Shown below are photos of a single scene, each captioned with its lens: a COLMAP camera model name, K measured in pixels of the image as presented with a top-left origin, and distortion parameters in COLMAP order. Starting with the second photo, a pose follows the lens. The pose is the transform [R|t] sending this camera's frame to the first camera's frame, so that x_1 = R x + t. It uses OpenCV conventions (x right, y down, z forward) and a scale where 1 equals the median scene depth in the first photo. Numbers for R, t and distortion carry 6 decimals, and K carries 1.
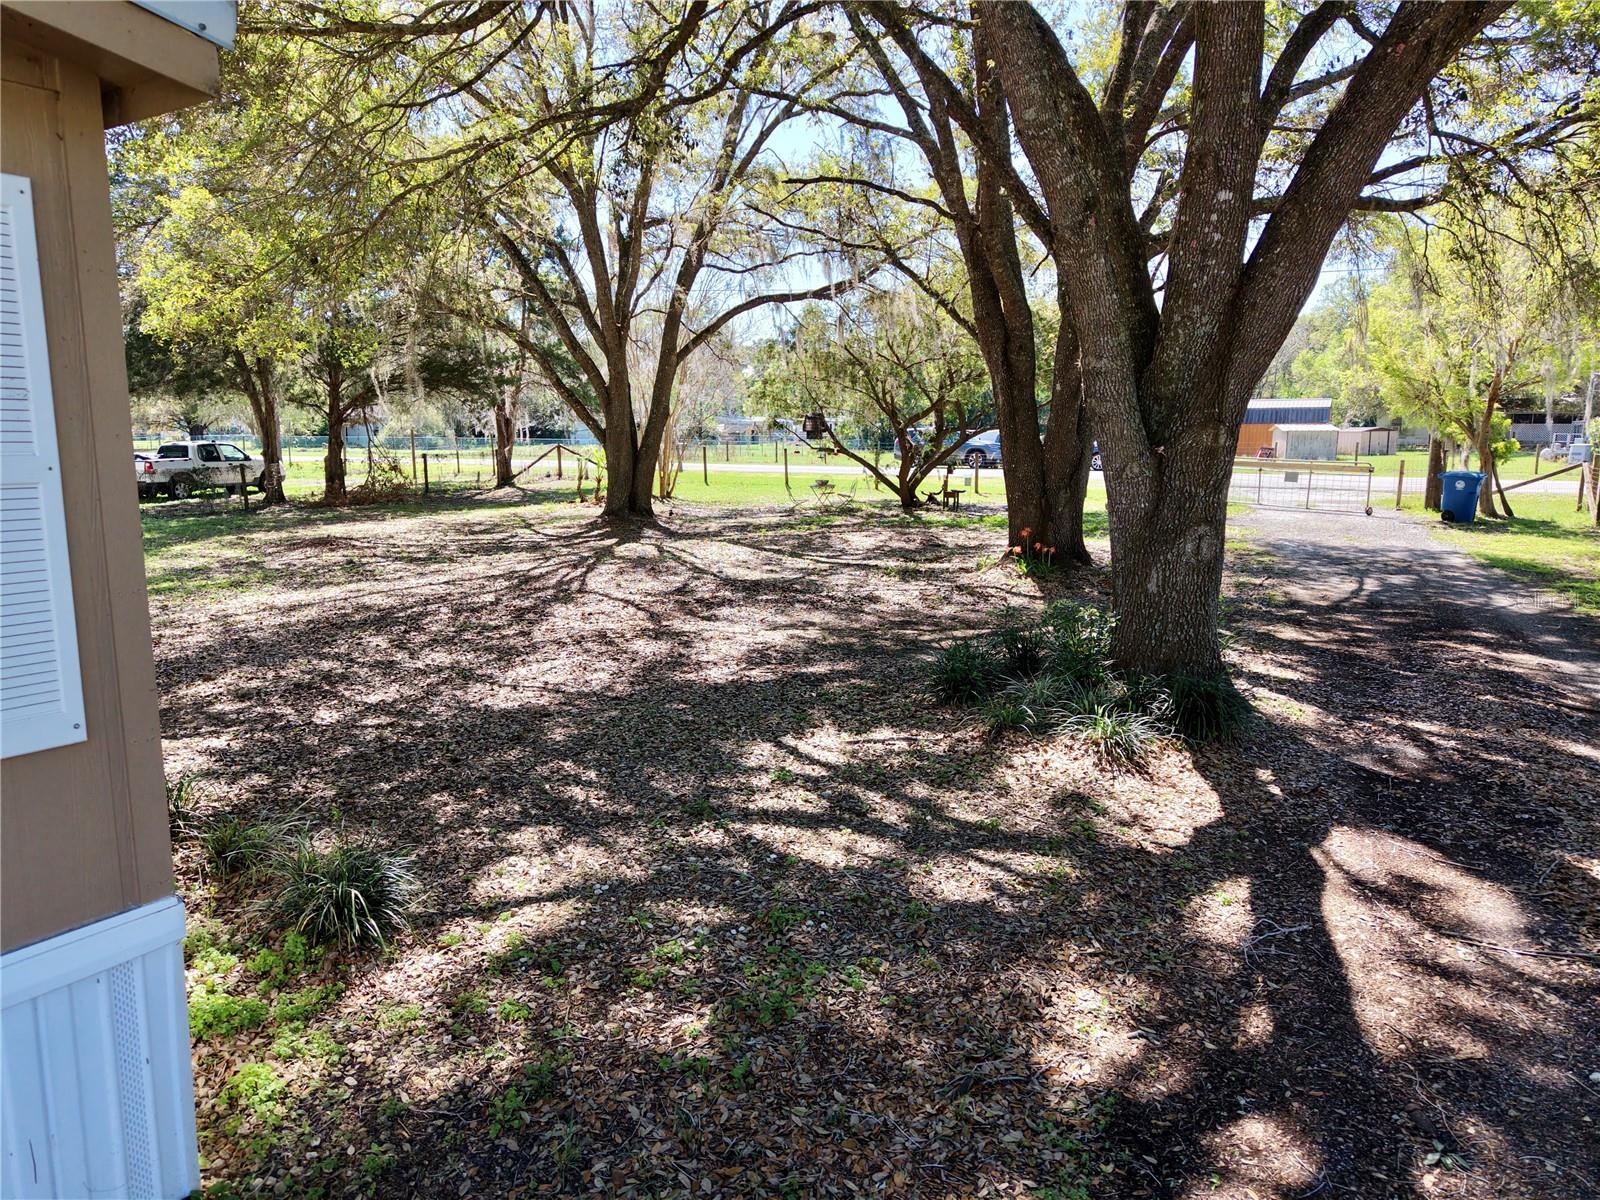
lens RADIAL K [[1069.1, 0, 800.0], [0, 1069.1, 600.0], [0, 0, 1]] dist [0.002342, -0.003913]
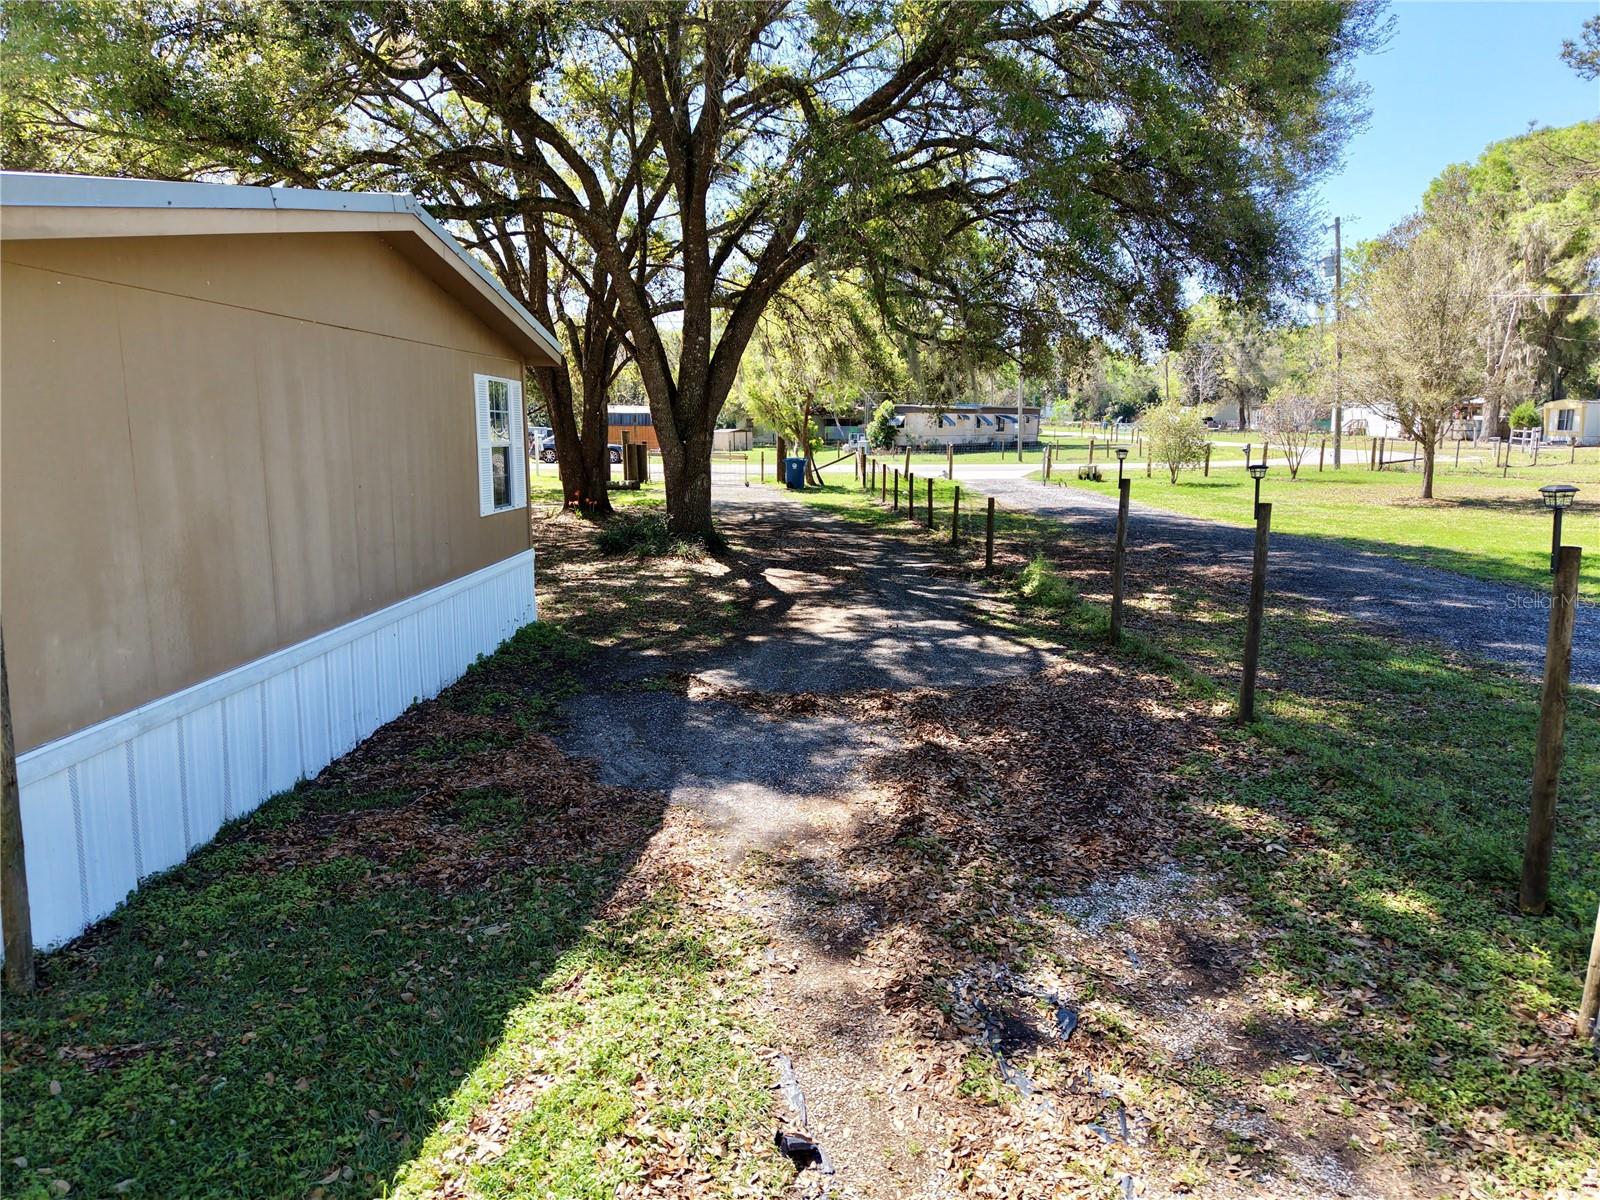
lens RADIAL K [[1094.7, 0, 800.0], [0, 1094.7, 600.0], [0, 0, 1]] dist [-0.007647, 0.001630]
pose [[0.850540, -0.081744, 0.519519, -0.287252], [0.083428, 0.996309, 0.020180, 0.068638], [-0.519251, 0.026179, 0.854221, -0.468989]]
